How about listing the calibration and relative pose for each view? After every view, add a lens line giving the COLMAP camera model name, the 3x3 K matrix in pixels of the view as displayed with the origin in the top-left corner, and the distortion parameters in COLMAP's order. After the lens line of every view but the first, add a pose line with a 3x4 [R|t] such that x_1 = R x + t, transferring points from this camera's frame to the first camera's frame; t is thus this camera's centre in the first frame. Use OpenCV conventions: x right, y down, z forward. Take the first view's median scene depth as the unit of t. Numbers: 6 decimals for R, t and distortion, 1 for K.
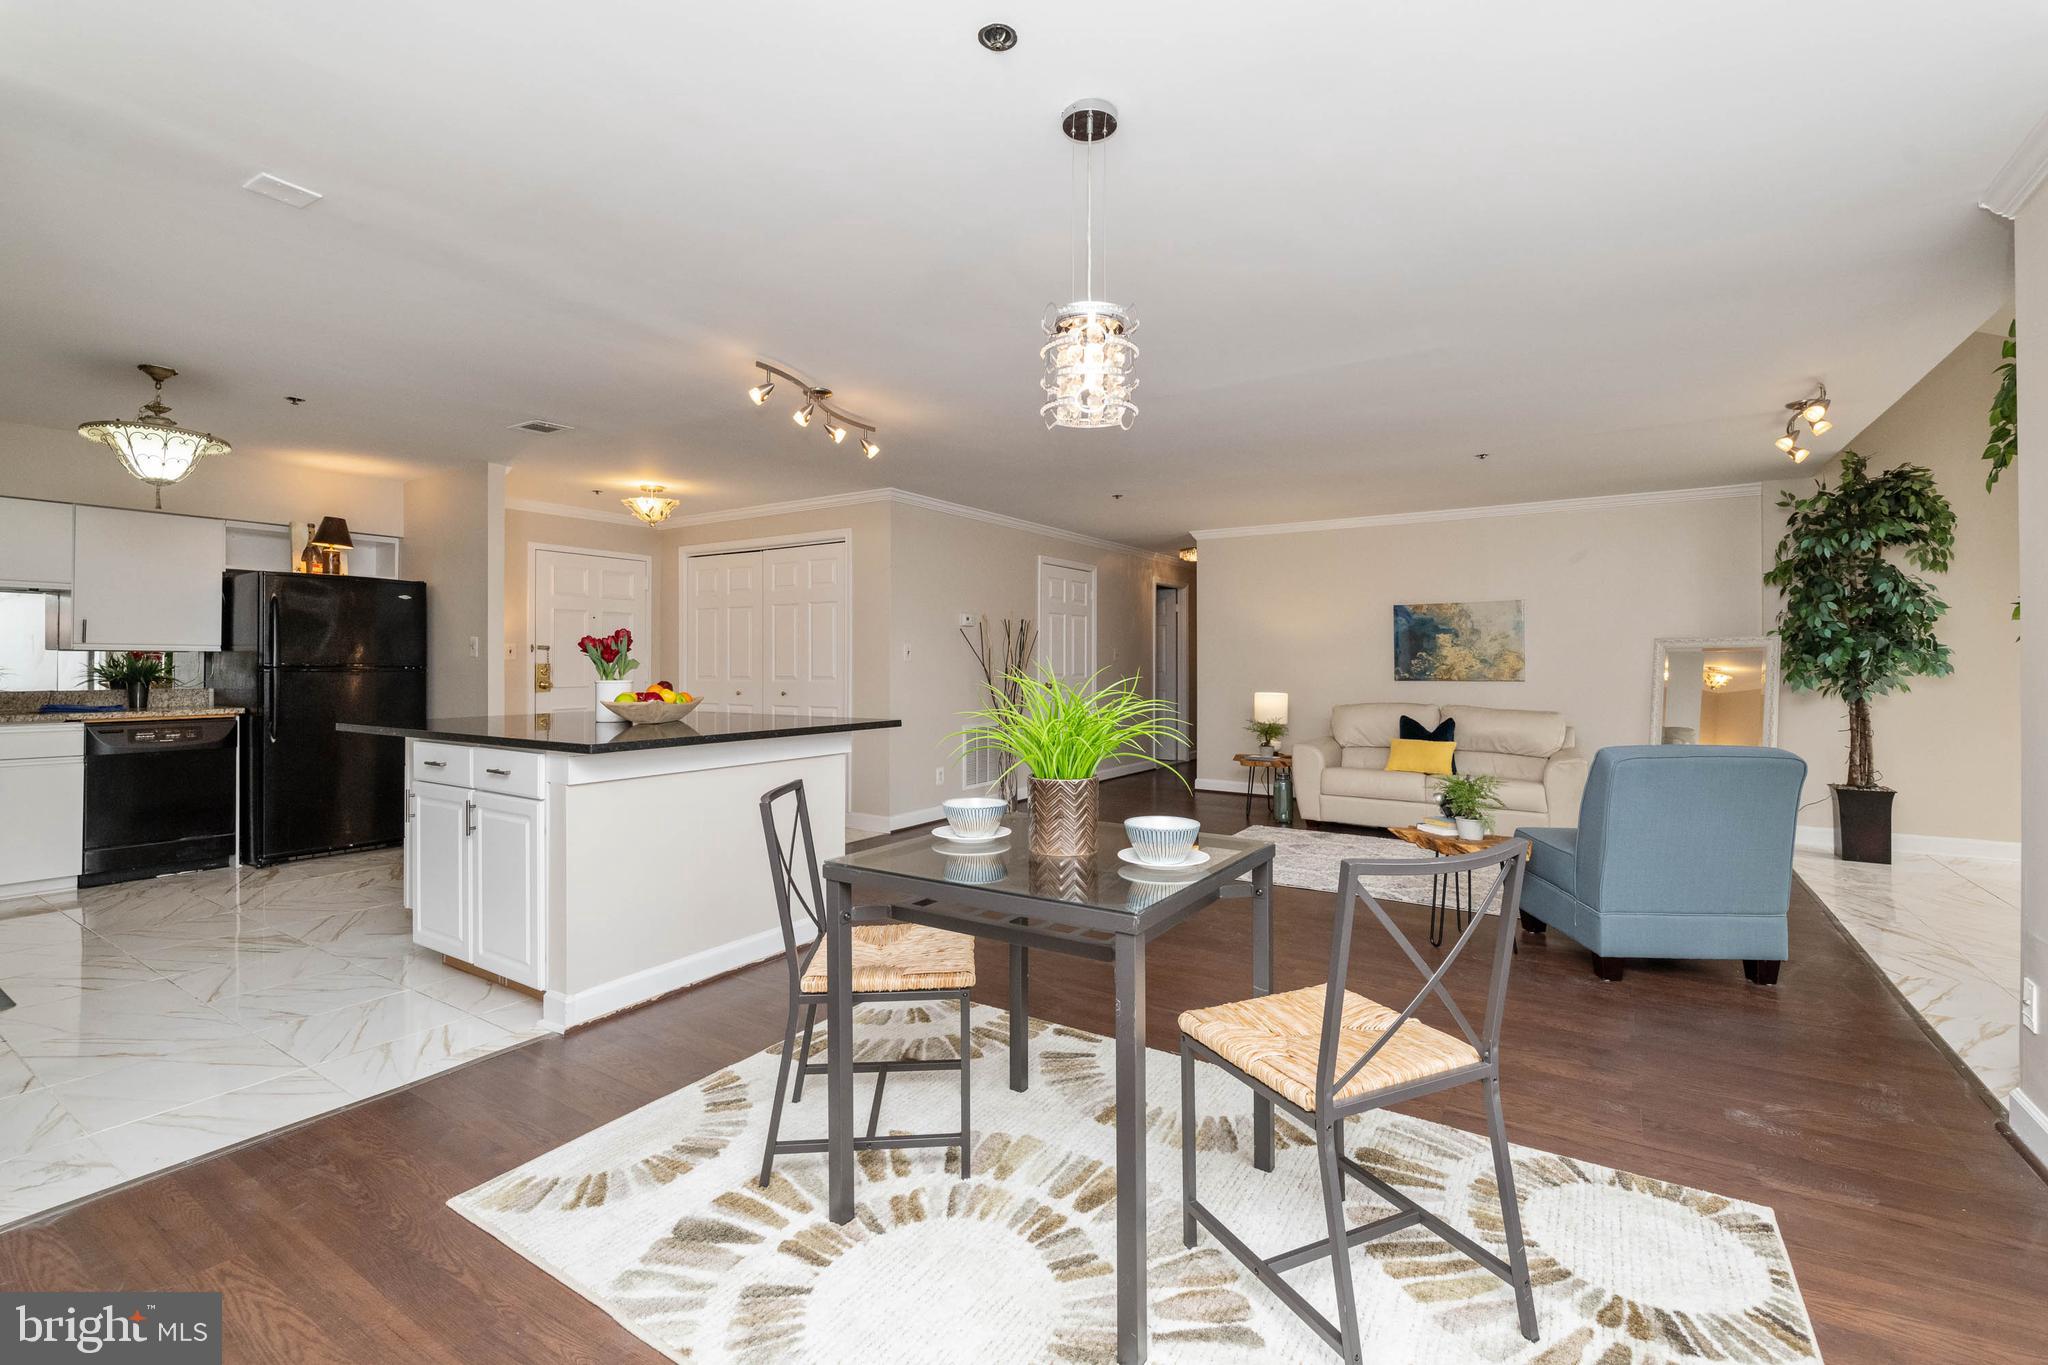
lens RADIAL K [[893.6, 0, 1013.1], [0, 893.6, 670.2], [0, 0, 1]] dist [-0.004330, -0.001280]
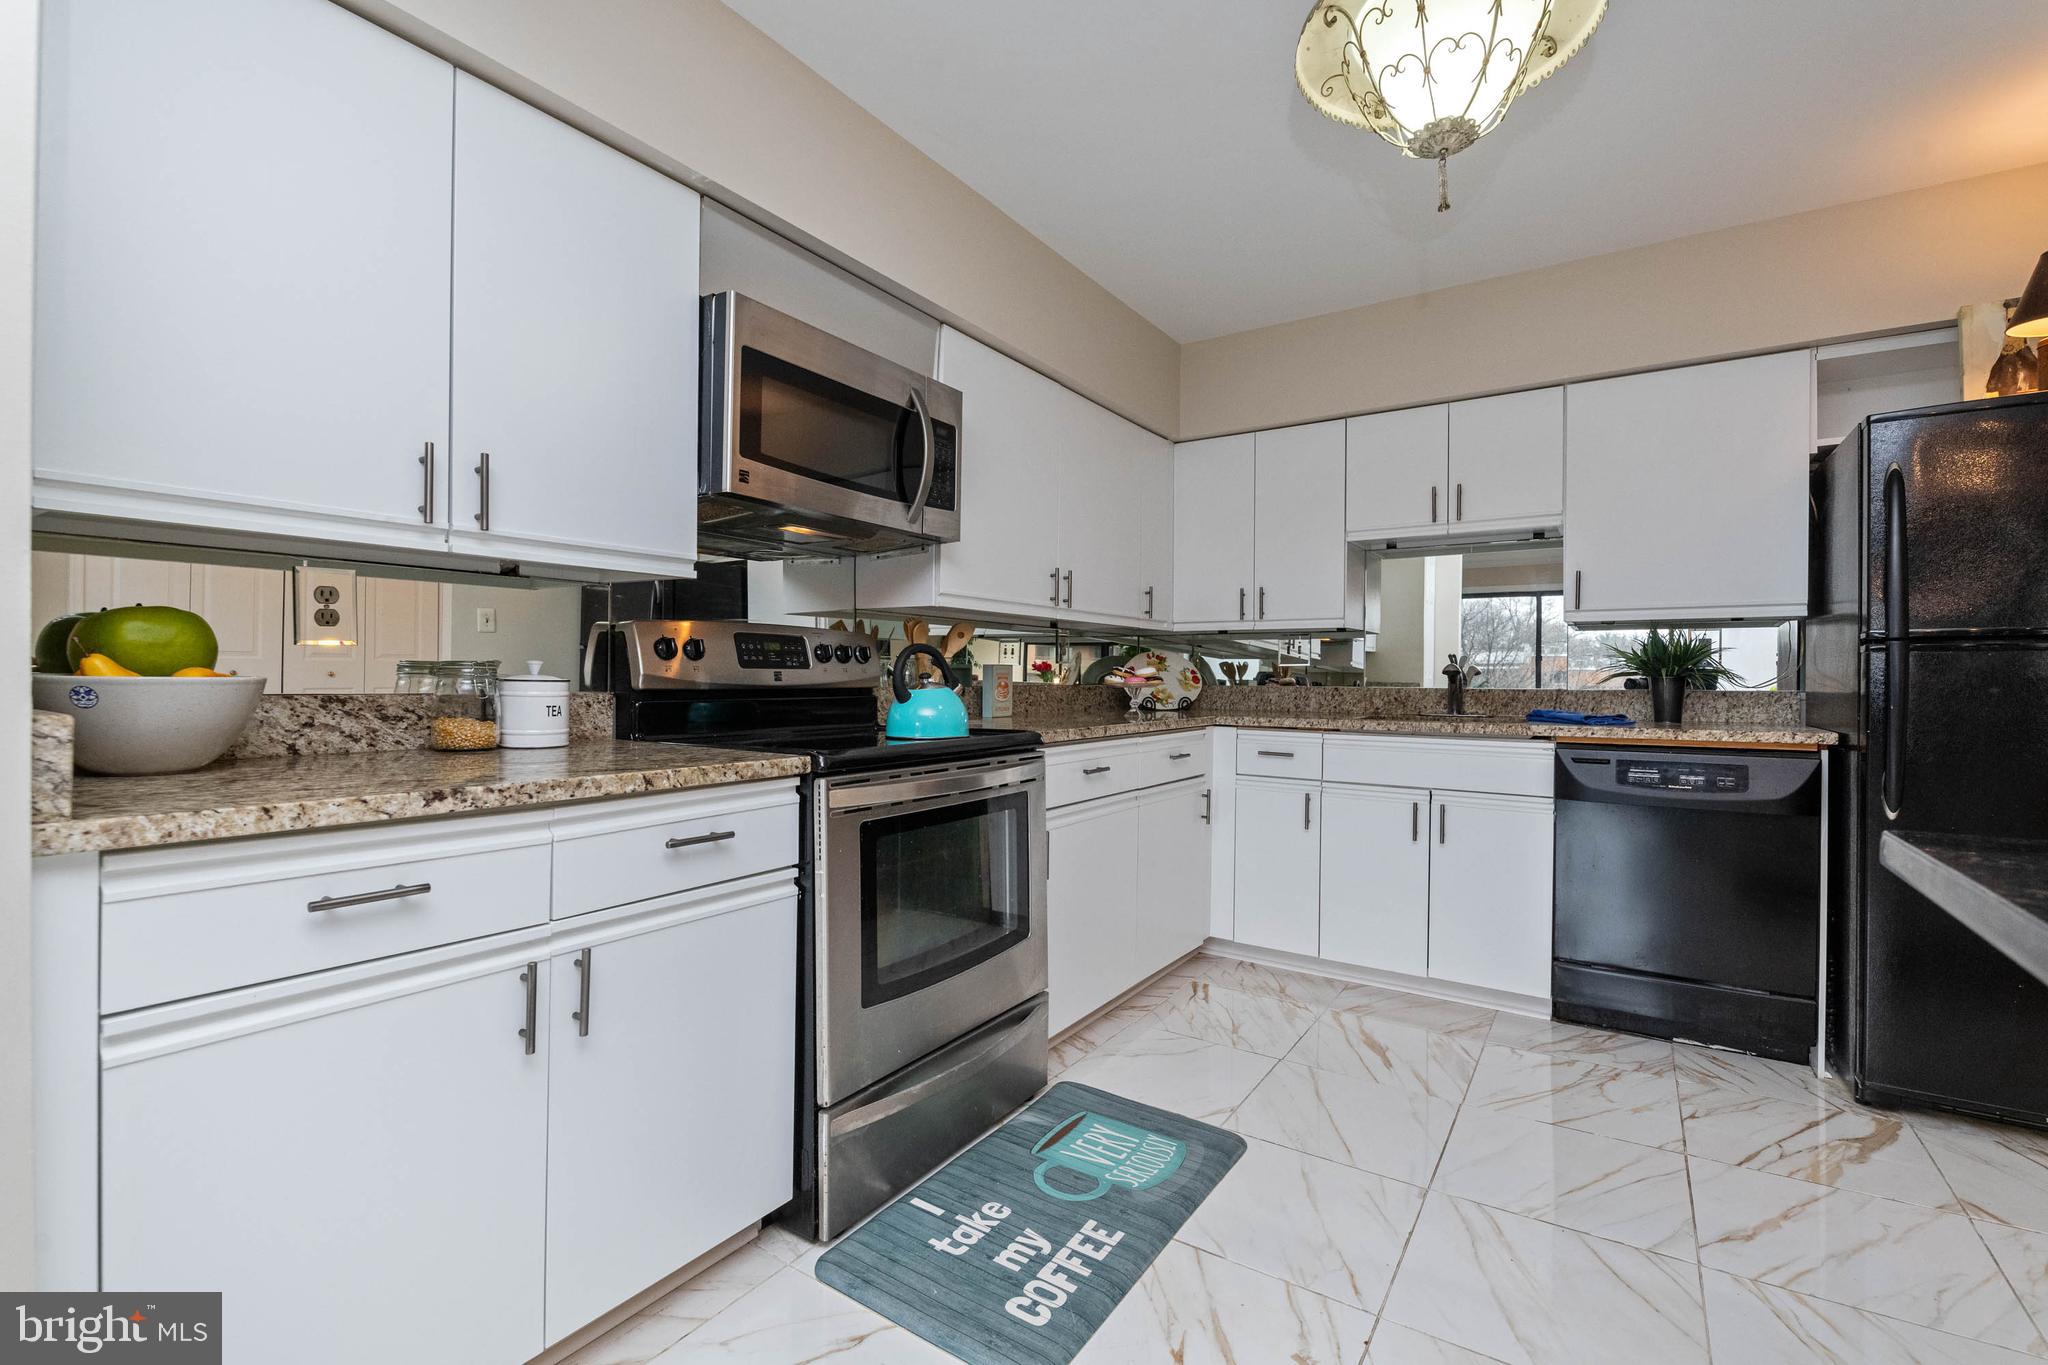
lens RADIAL K [[893.6, 0, 1015.2], [0, 893.6, 679.1], [0, 0, 1]] dist [-0.004330, -0.001280]
pose [[-0.007507, 0.000343, -0.999972, -0.409212], [-0.012282, 0.999924, 0.000435, 0.019844], [0.999896, 0.012285, -0.007502, 0.588061]]
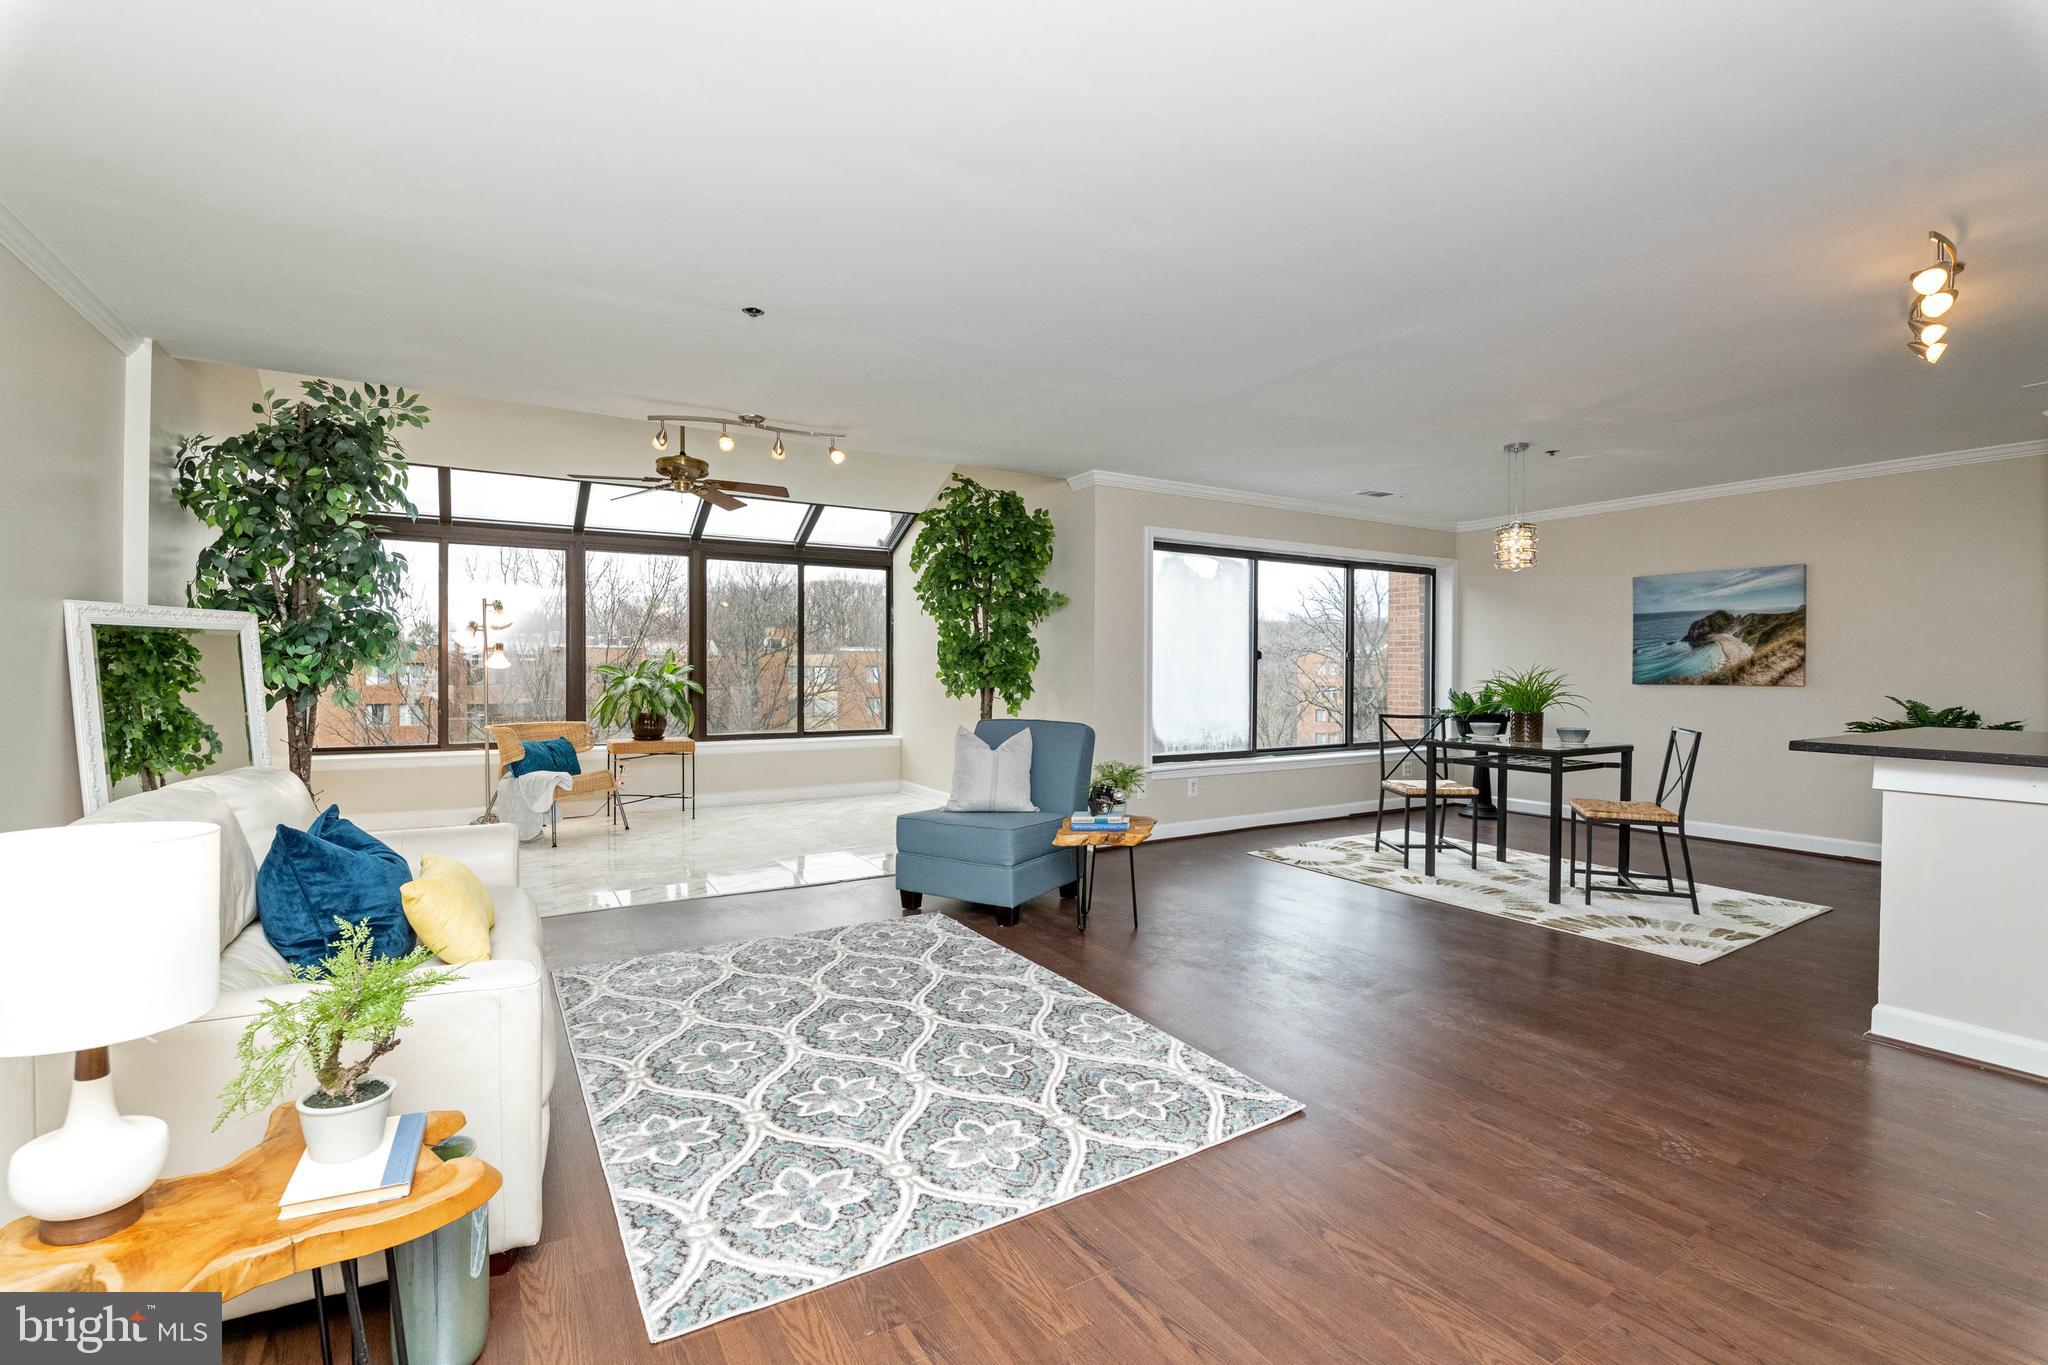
lens RADIAL K [[893.6, 0, 1021.0], [0, 893.6, 687.6], [0, 0, 1]] dist [-0.004330, -0.001280]
pose [[-0.914908, -0.013245, 0.403444, 0.113971], [-0.001661, 0.999577, 0.029049, -0.006726], [-0.403658, 0.025907, -0.914543, 1.479382]]
